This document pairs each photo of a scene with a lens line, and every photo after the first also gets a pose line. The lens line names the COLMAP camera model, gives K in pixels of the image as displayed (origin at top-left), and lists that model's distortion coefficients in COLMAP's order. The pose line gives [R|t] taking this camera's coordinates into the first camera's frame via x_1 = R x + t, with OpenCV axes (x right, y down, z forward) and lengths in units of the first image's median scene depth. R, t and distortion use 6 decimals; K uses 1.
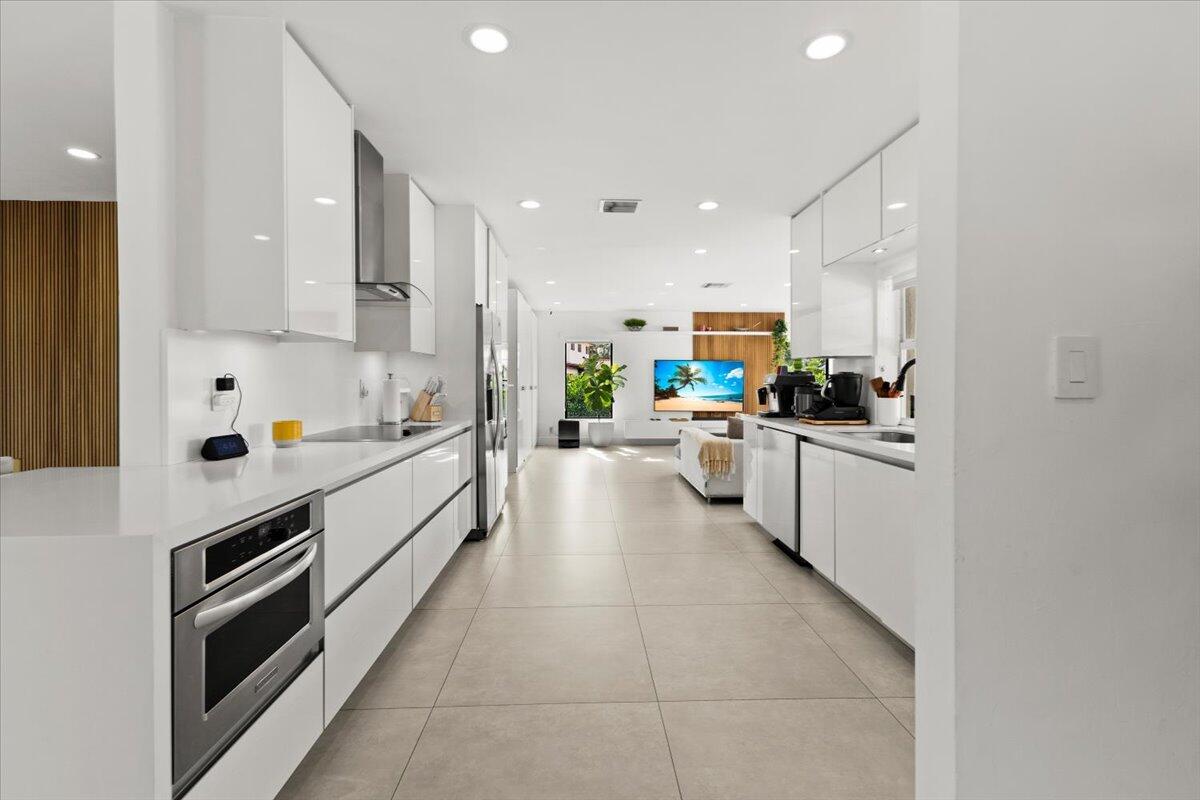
lens RADIAL K [[521.7, 0, 603.6], [0, 521.7, 378.3], [0, 0, 1]] dist [0.000257, 0.000003]
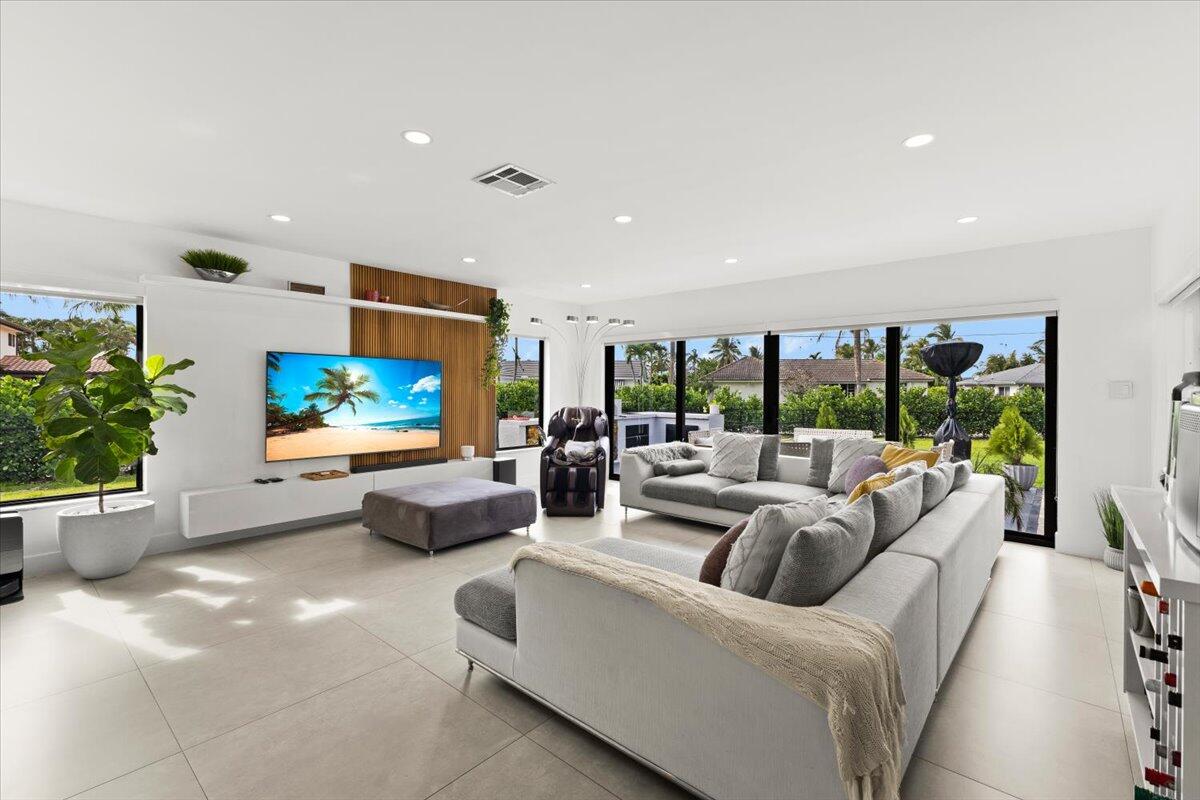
lens RADIAL K [[523.7, 0, 602.9], [0, 523.7, 390.4], [0, 0, 1]] dist [0.002963, -0.000156]
pose [[0.687362, 0.001014, 0.726314, -0.034478], [-0.007728, 0.999953, 0.005917, -0.005945], [-0.726273, -0.009680, 0.687338, 0.473273]]
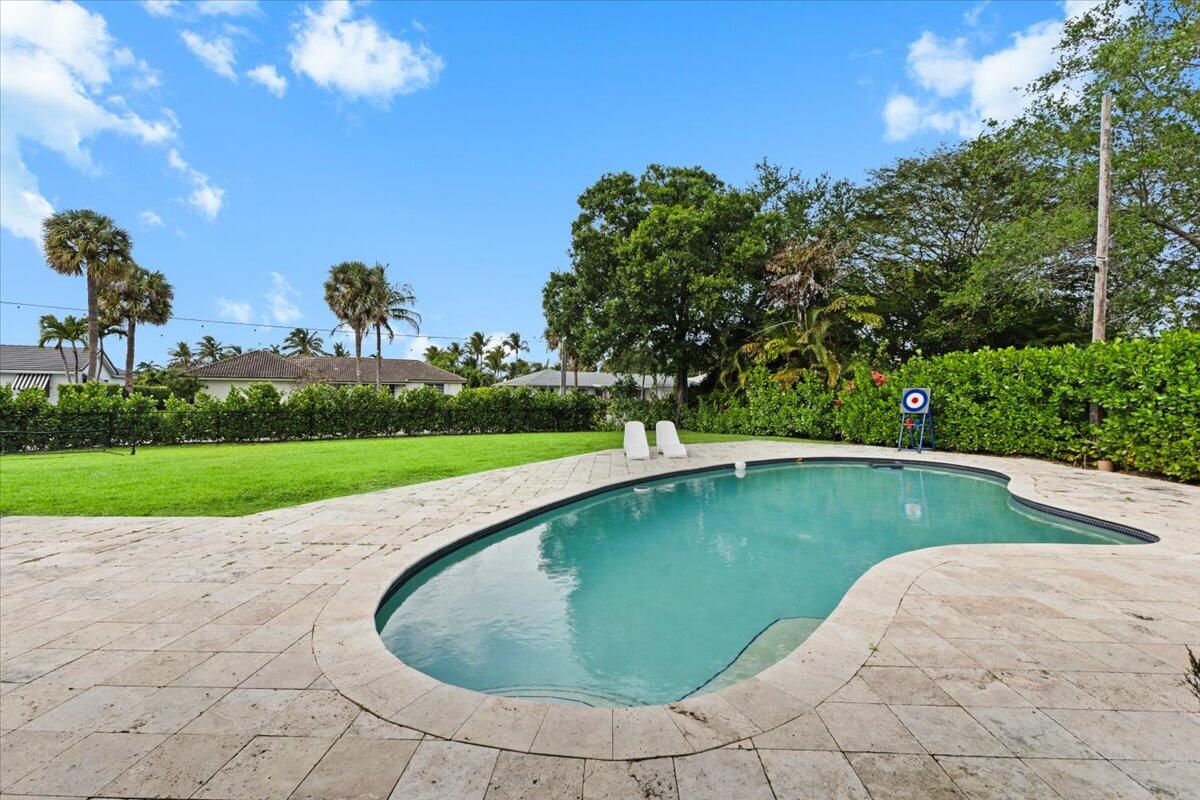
lens RADIAL K [[521.7, 0, 604.6], [0, 521.7, 397.3], [0, 0, 1]] dist [0.005050, 0.000212]
pose [[0.067739, -0.007656, 0.997674, 0.502104], [-0.011555, 0.999897, 0.008457, 0.002024], [-0.997636, -0.012101, 0.067643, -0.137310]]
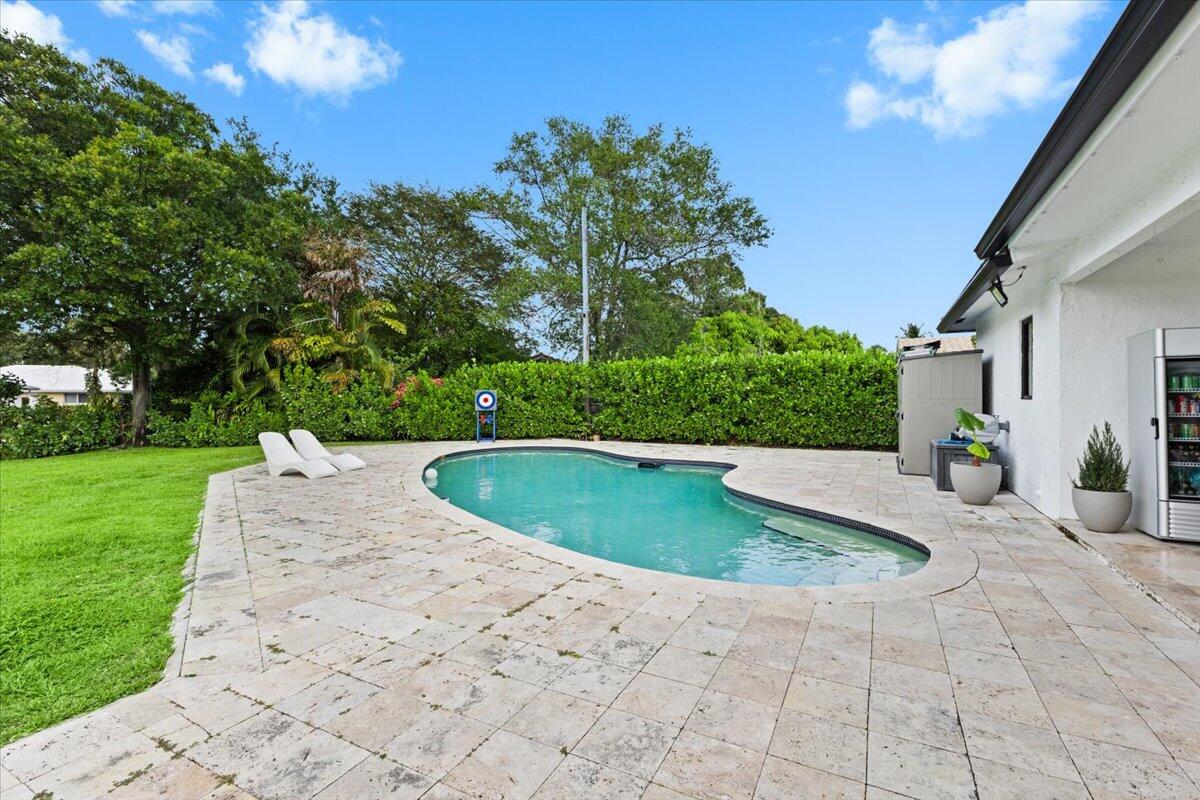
lens RADIAL K [[526.9, 0, 603.0], [0, 526.9, 396.8], [0, 0, 1]] dist [0.011647, 0.000510]
pose [[-0.861127, 0.002769, 0.508383, 0.727006], [0.001162, 0.999993, -0.003479, 0.007719], [-0.508389, -0.002406, -0.861124, 0.385741]]
